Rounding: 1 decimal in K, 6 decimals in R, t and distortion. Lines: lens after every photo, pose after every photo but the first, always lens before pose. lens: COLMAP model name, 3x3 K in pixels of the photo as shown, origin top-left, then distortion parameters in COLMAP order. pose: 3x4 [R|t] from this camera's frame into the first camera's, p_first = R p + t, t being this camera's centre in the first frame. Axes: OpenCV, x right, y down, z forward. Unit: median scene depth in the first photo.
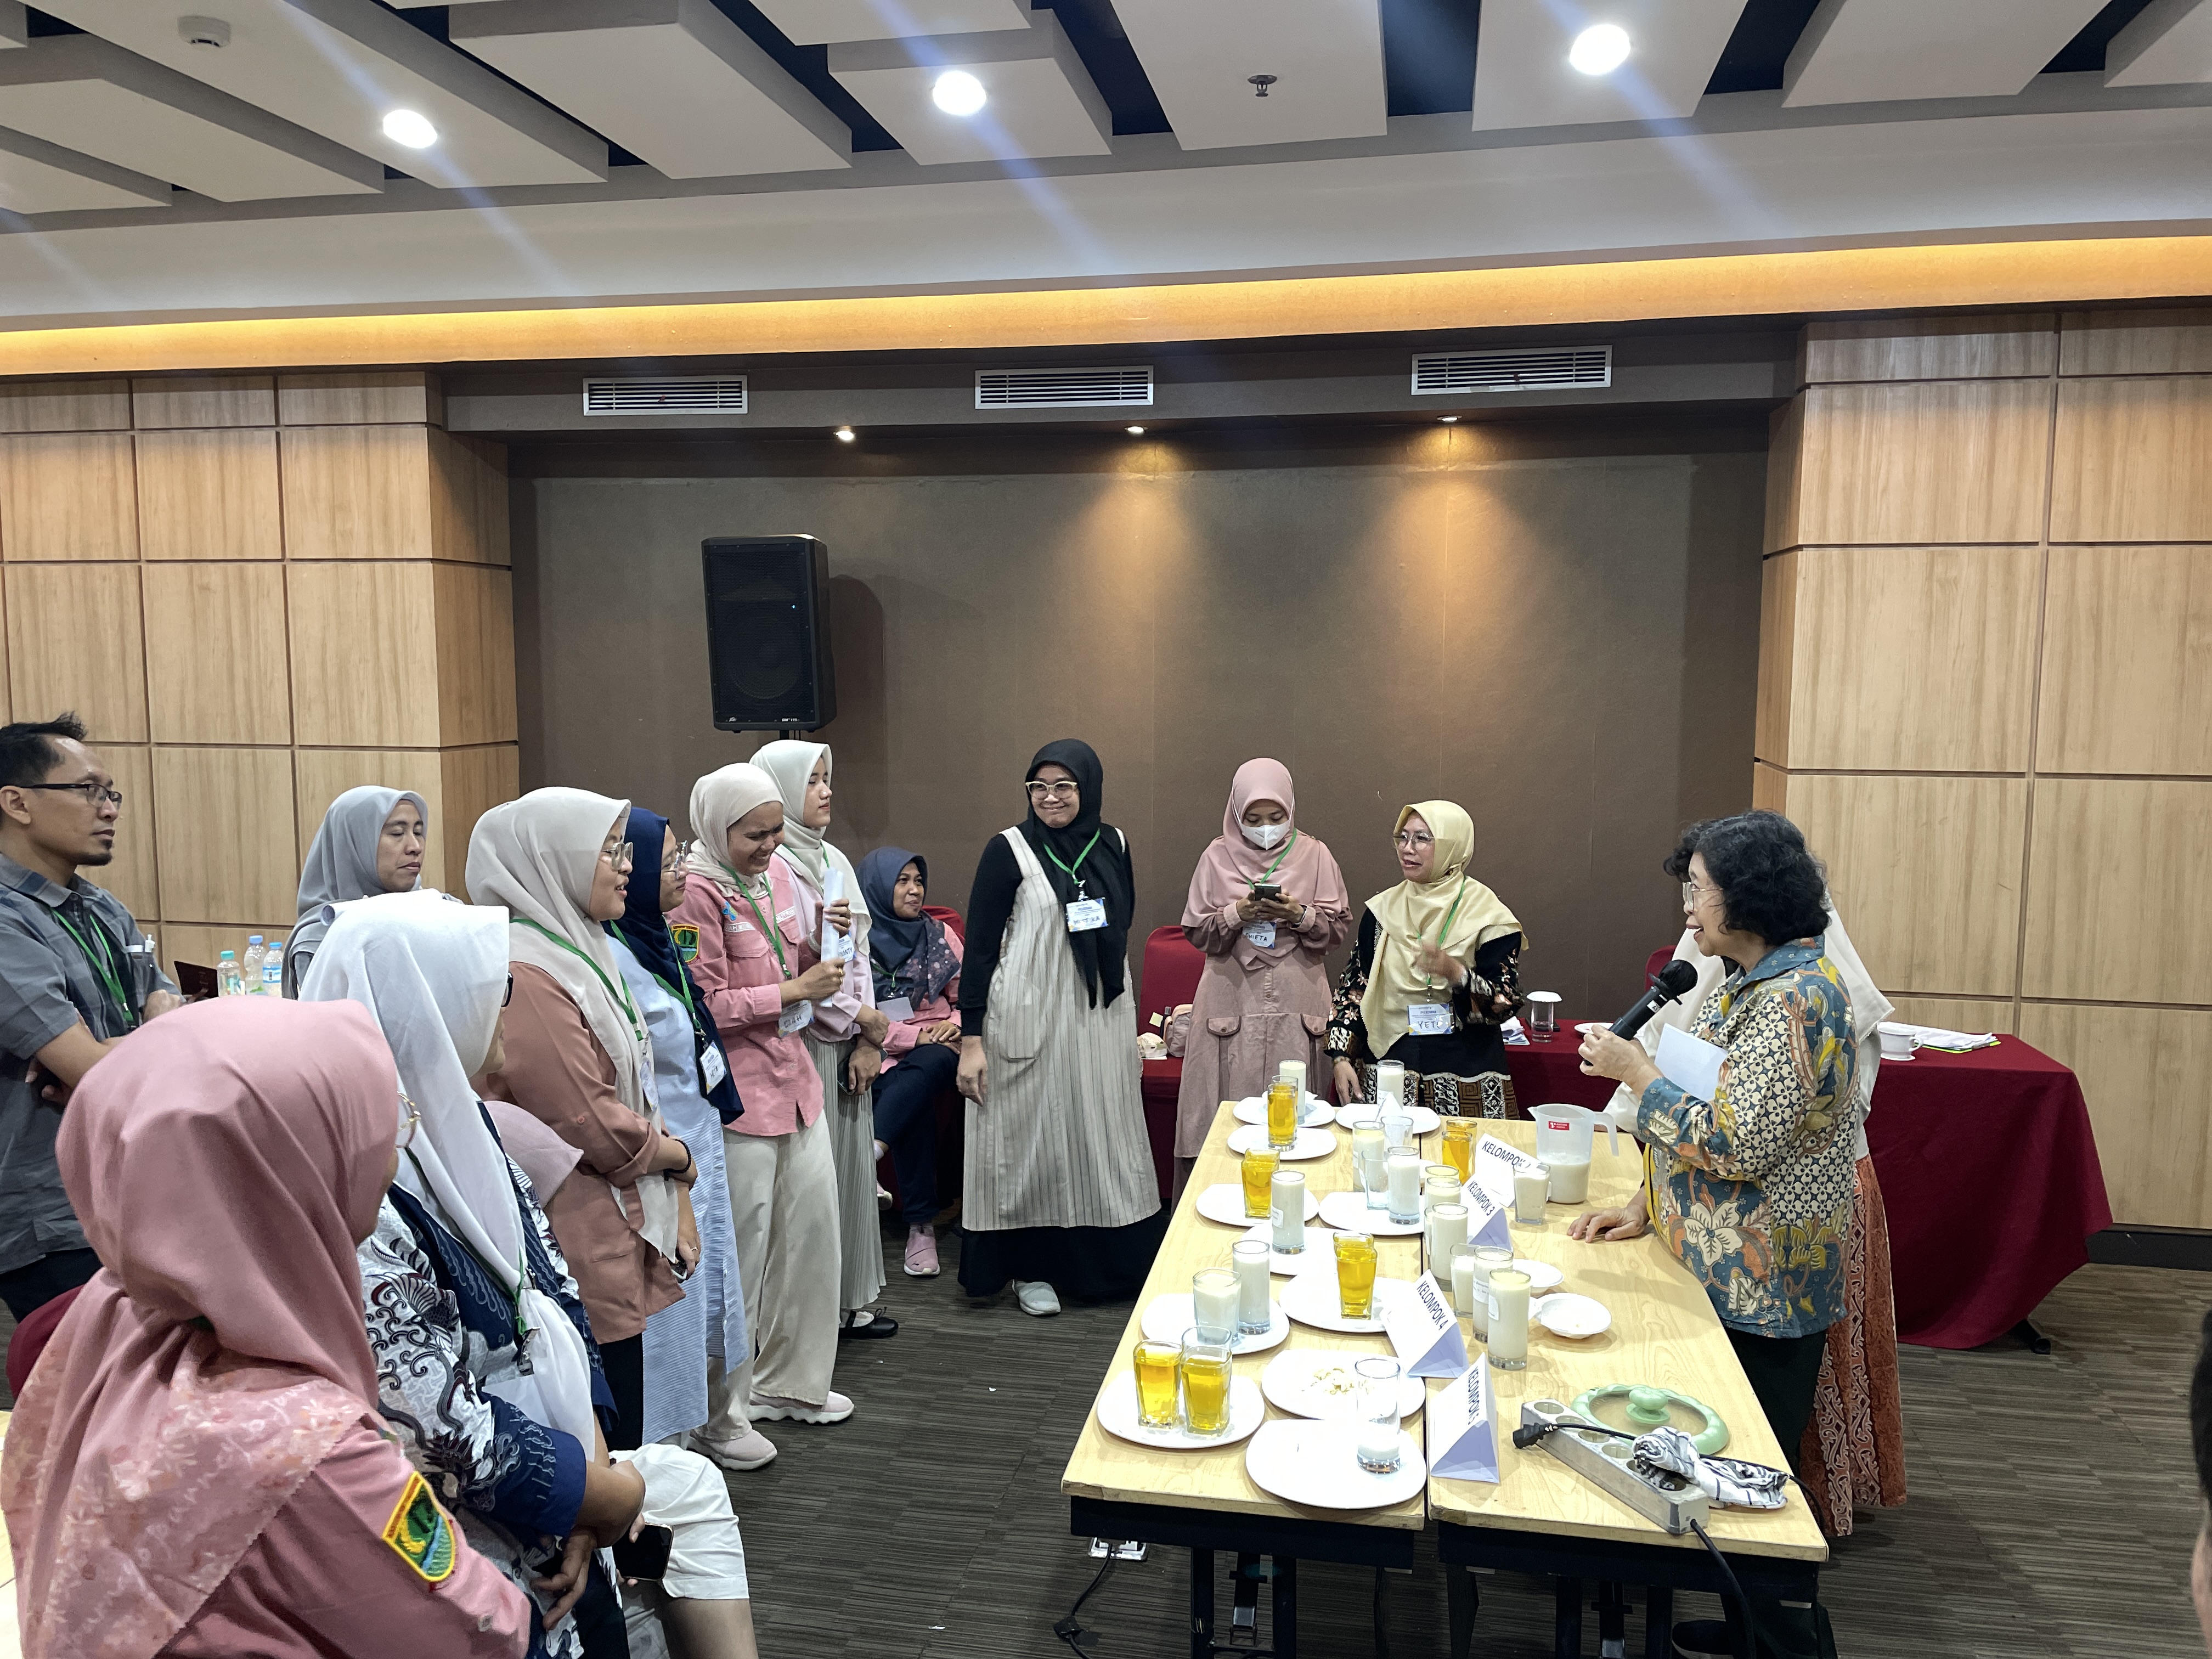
lens RADIAL K [[1633.0, 0, 1107.2], [0, 1633.0, 827.0], [0, 0, 1]] dist [0.056499, -0.001873]
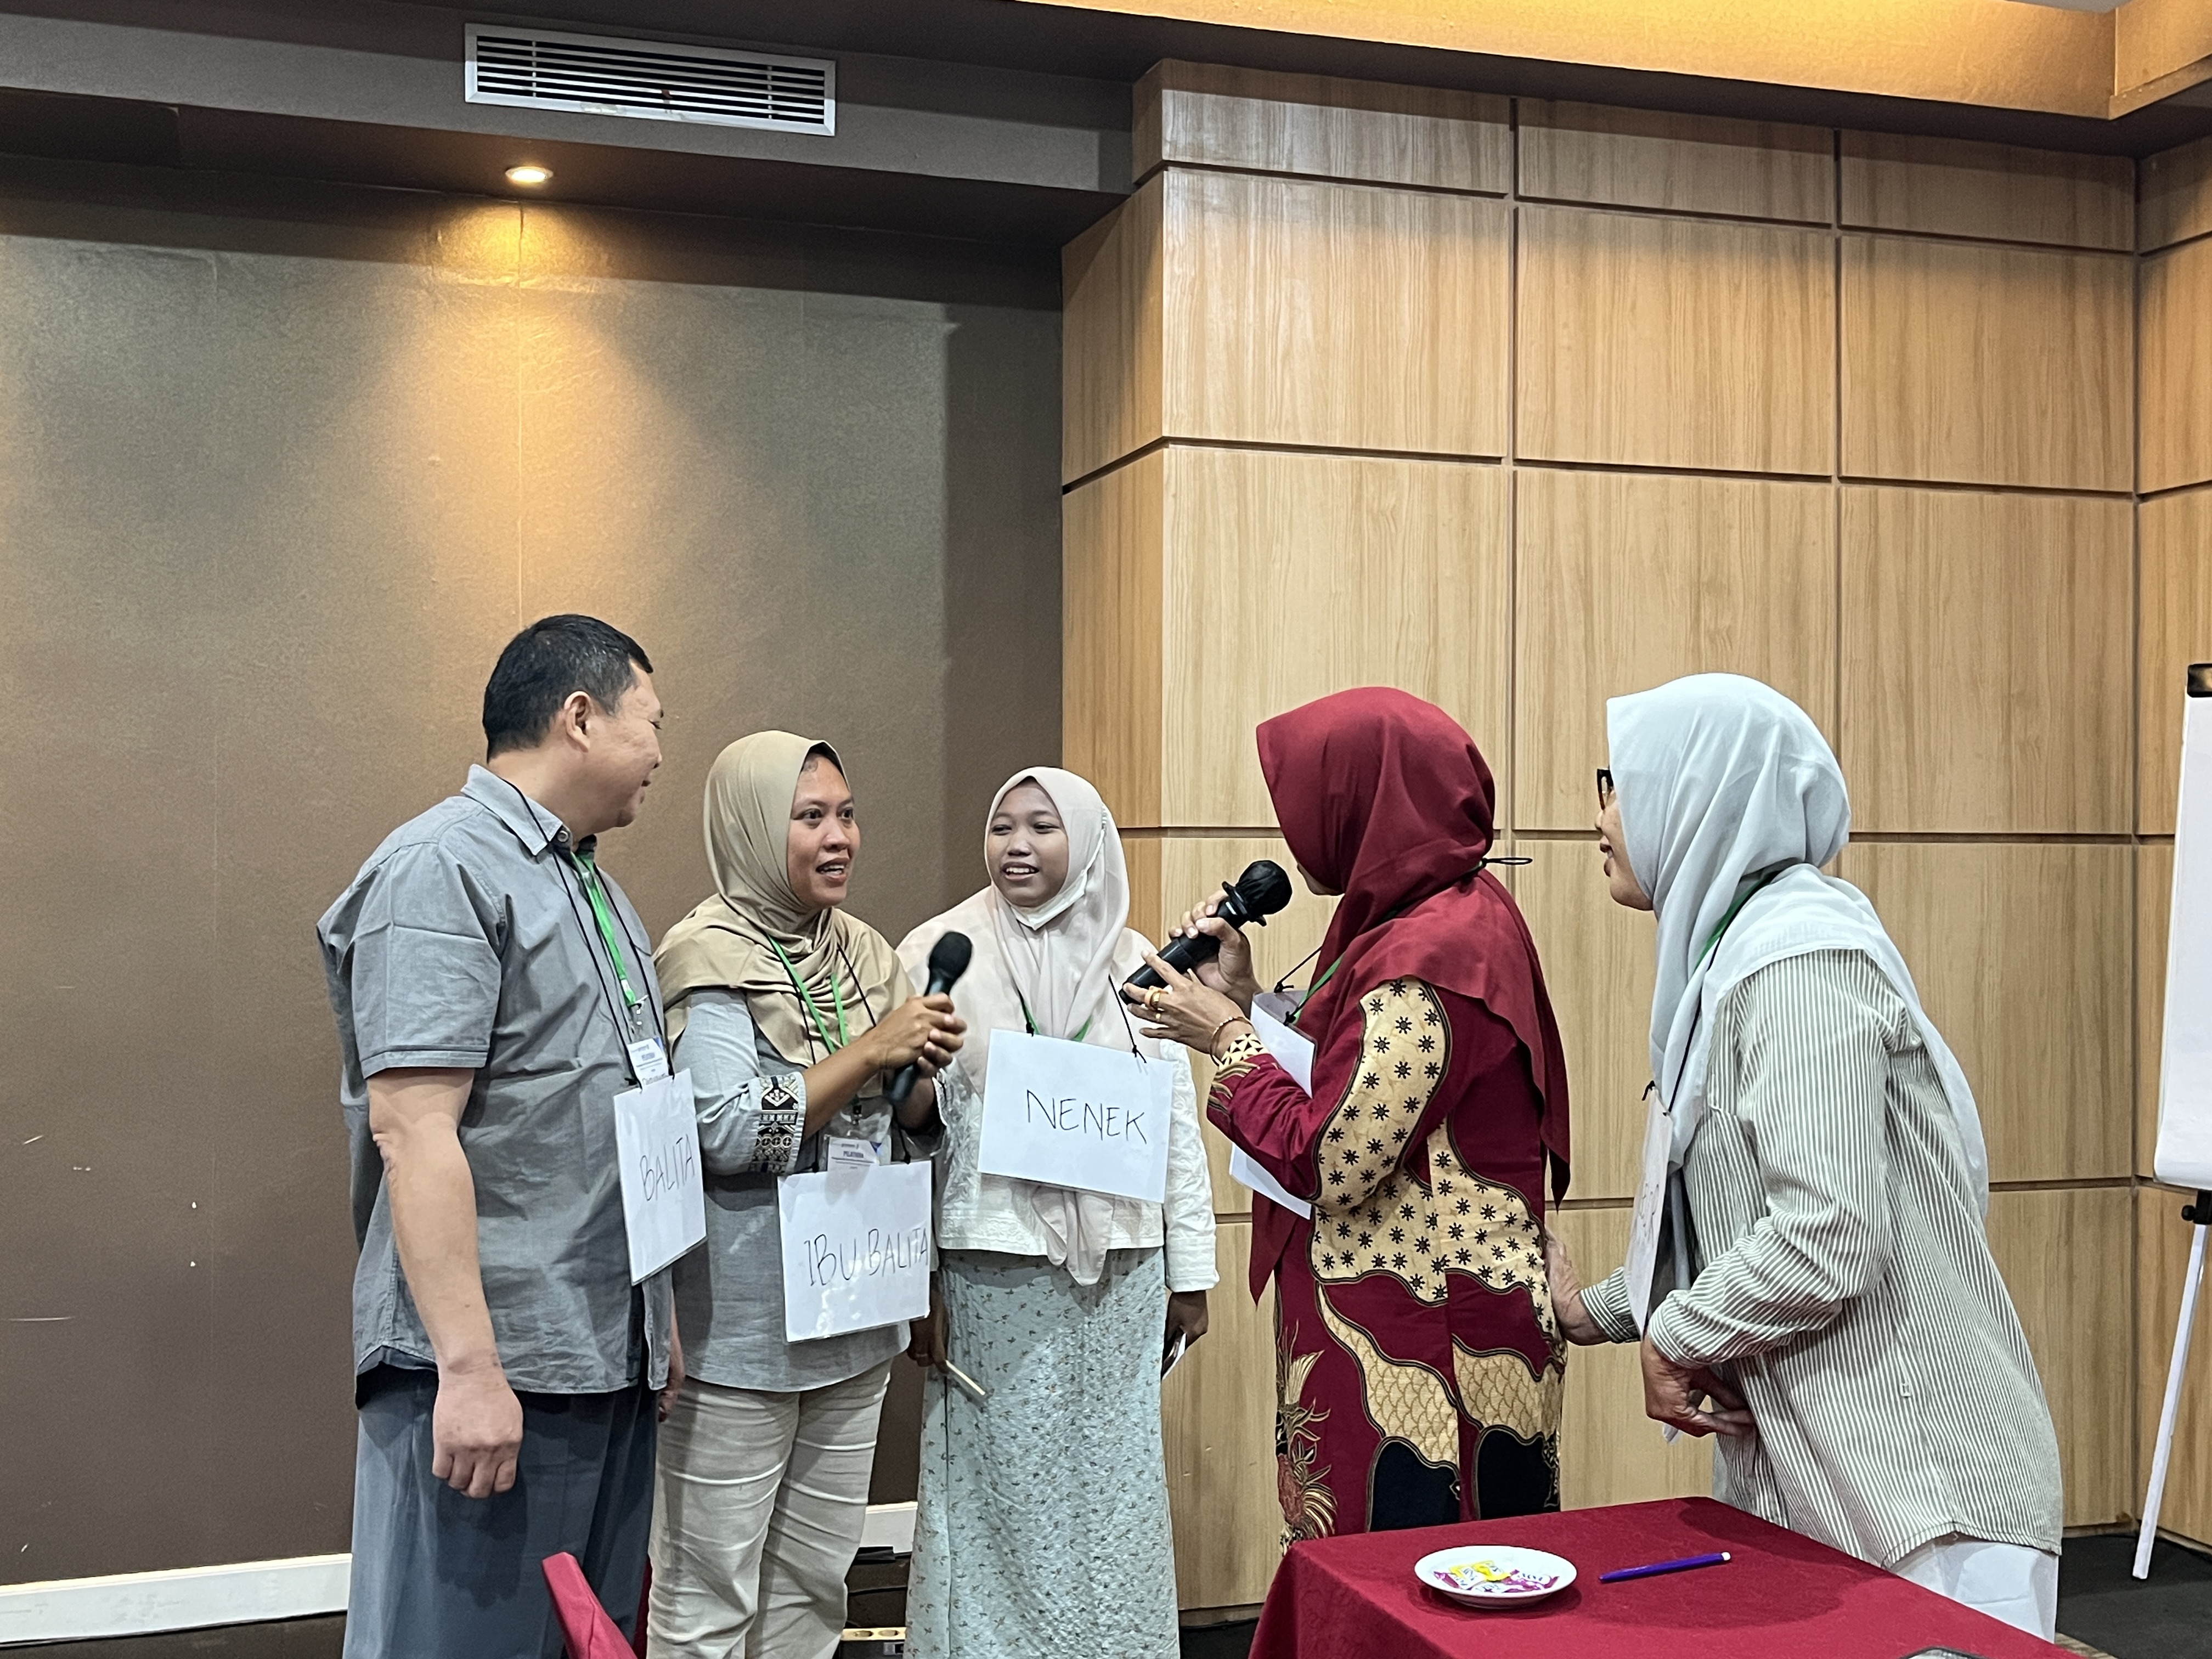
lens RADIAL K [[2423.5, 0, 1107.9], [0, 2423.5, 840.0], [0, 0, 1]] dist [0.029370, 0.000000]
pose [[0.873647, 0.002666, 0.486552, -0.006753], [0.044995, 0.995257, -0.086245, 0.040786], [-0.484475, 0.097240, 0.869384, 0.298222]]
